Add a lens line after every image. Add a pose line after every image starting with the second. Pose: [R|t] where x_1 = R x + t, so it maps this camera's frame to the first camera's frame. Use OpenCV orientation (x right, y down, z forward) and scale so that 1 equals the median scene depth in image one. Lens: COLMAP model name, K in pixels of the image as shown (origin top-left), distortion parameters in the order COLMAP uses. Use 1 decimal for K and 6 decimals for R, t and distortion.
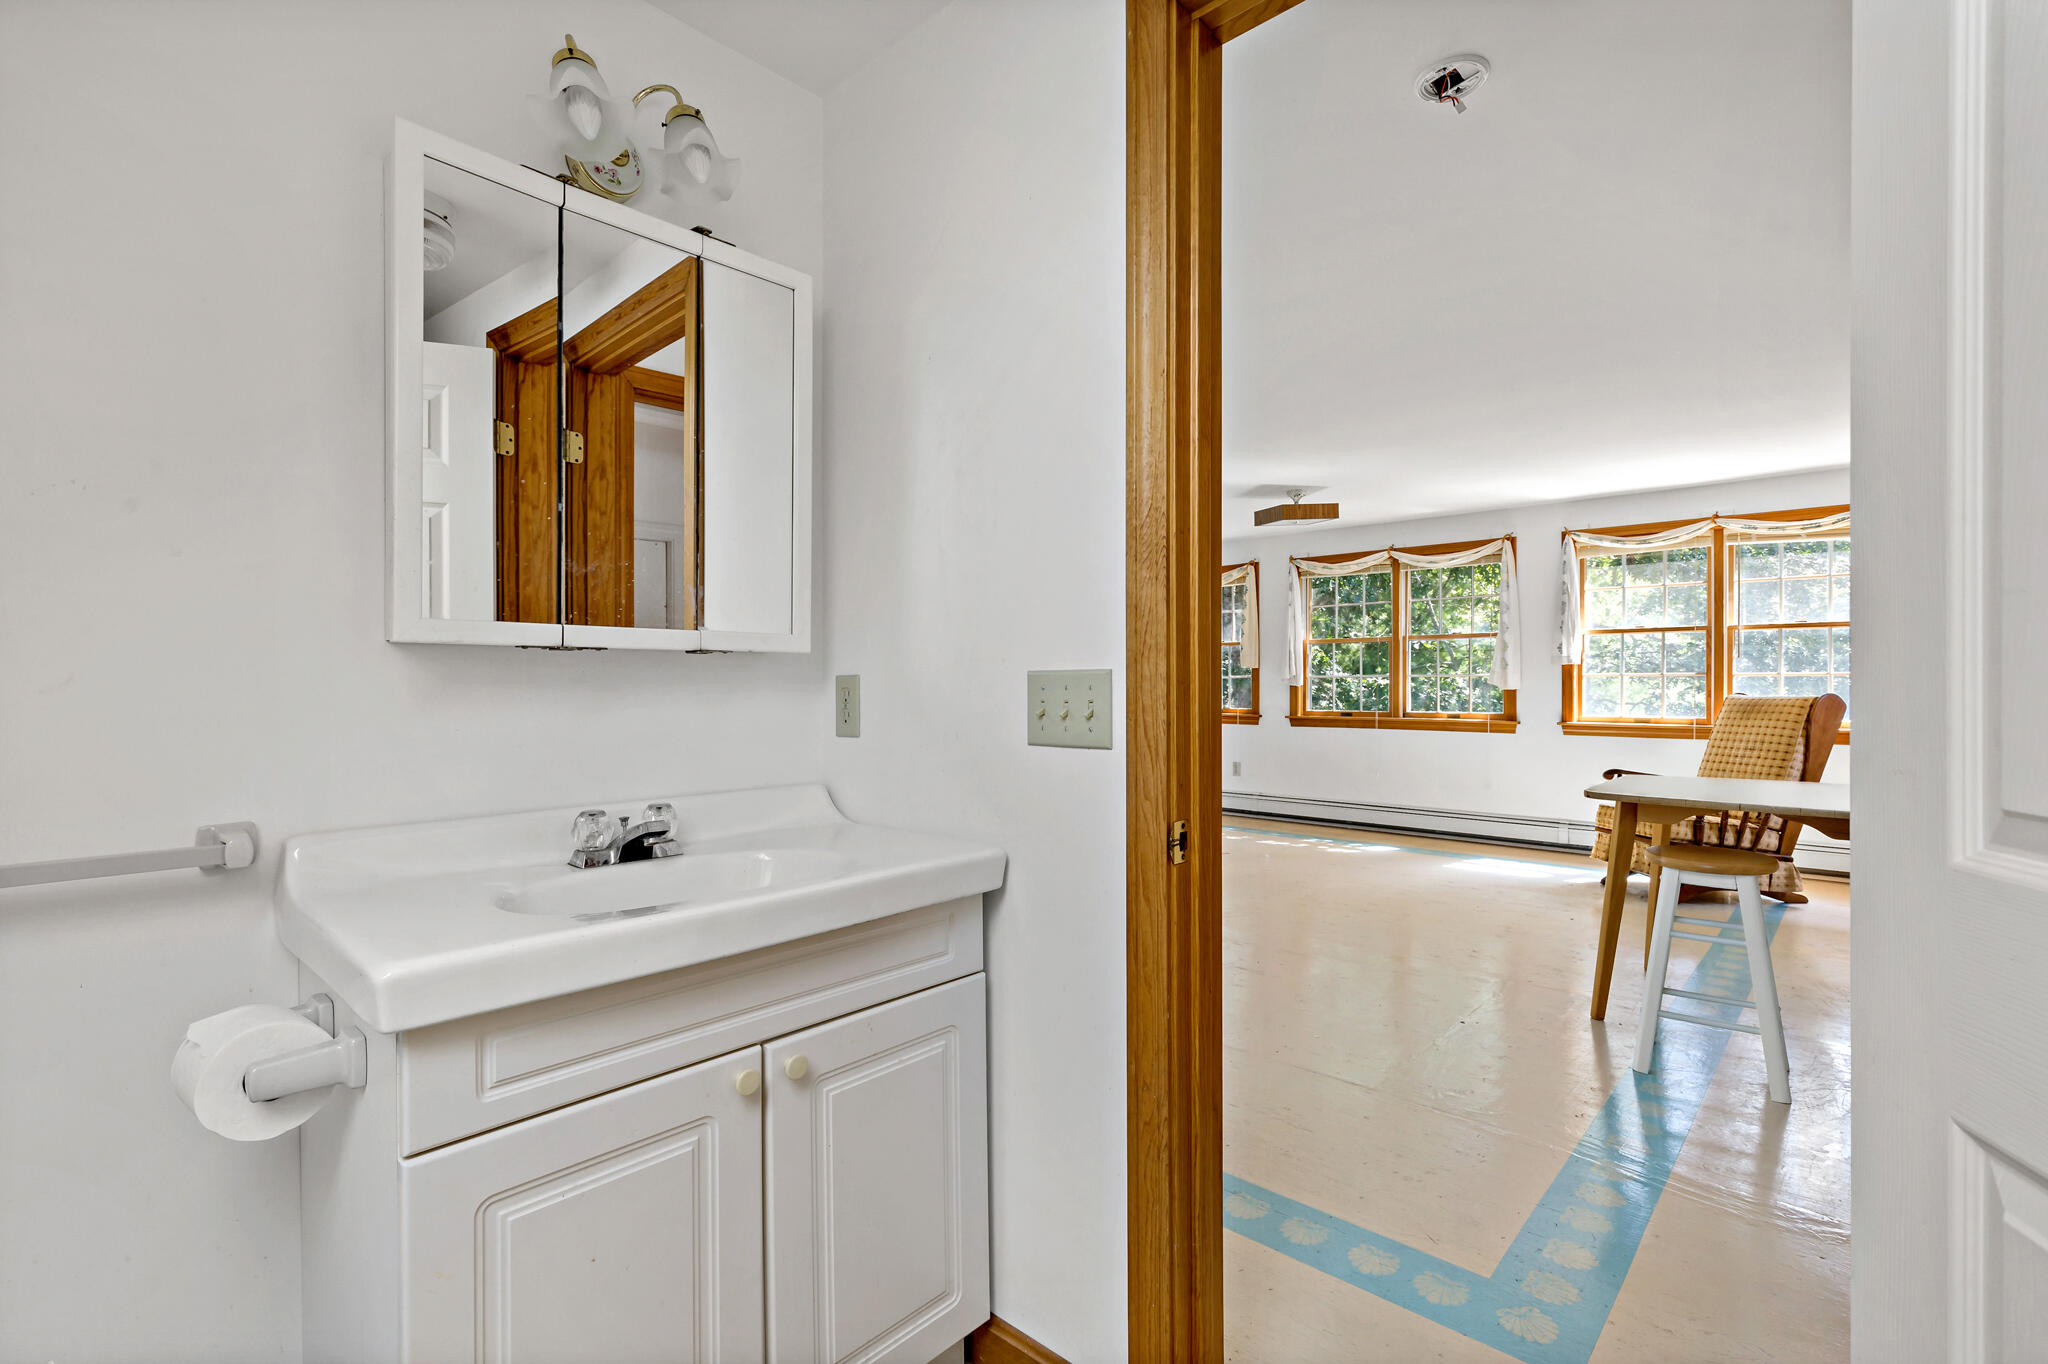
lens RADIAL K [[927.3, 0, 1019.4], [0, 927.3, 681.5], [0, 0, 1]] dist [0.007709, -0.001817]
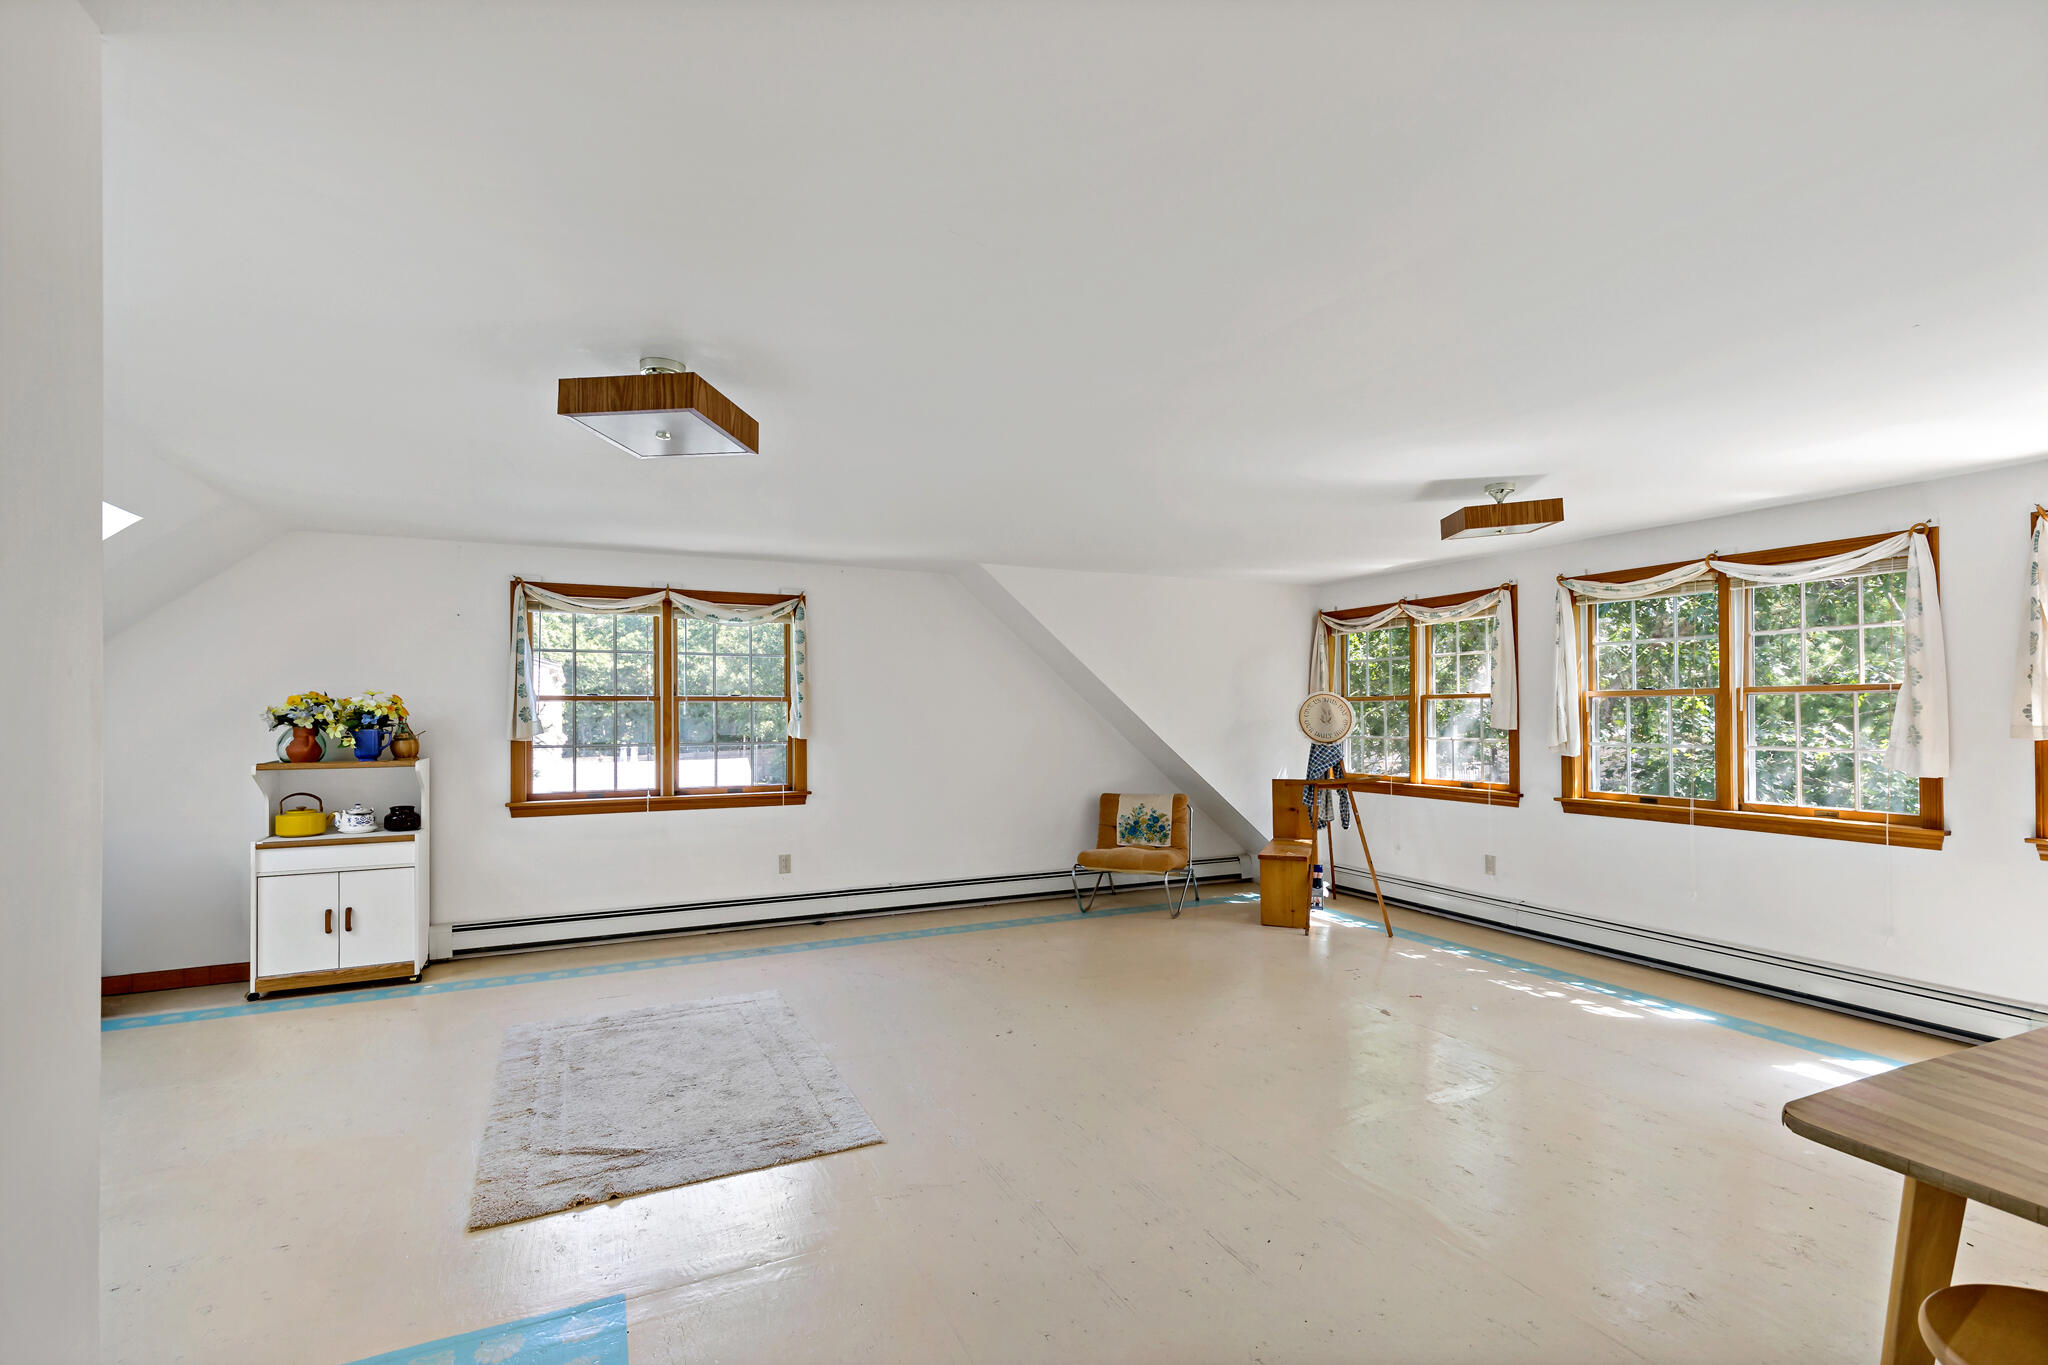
lens RADIAL K [[927.3, 0, 1033.9], [0, 927.3, 699.0], [0, 0, 1]] dist [0.007709, -0.001817]
pose [[0.930545, -0.004780, -0.366147, 0.202041], [-0.000573, 0.999895, -0.014512, -0.032989], [0.366178, 0.013714, 0.930444, 0.211350]]
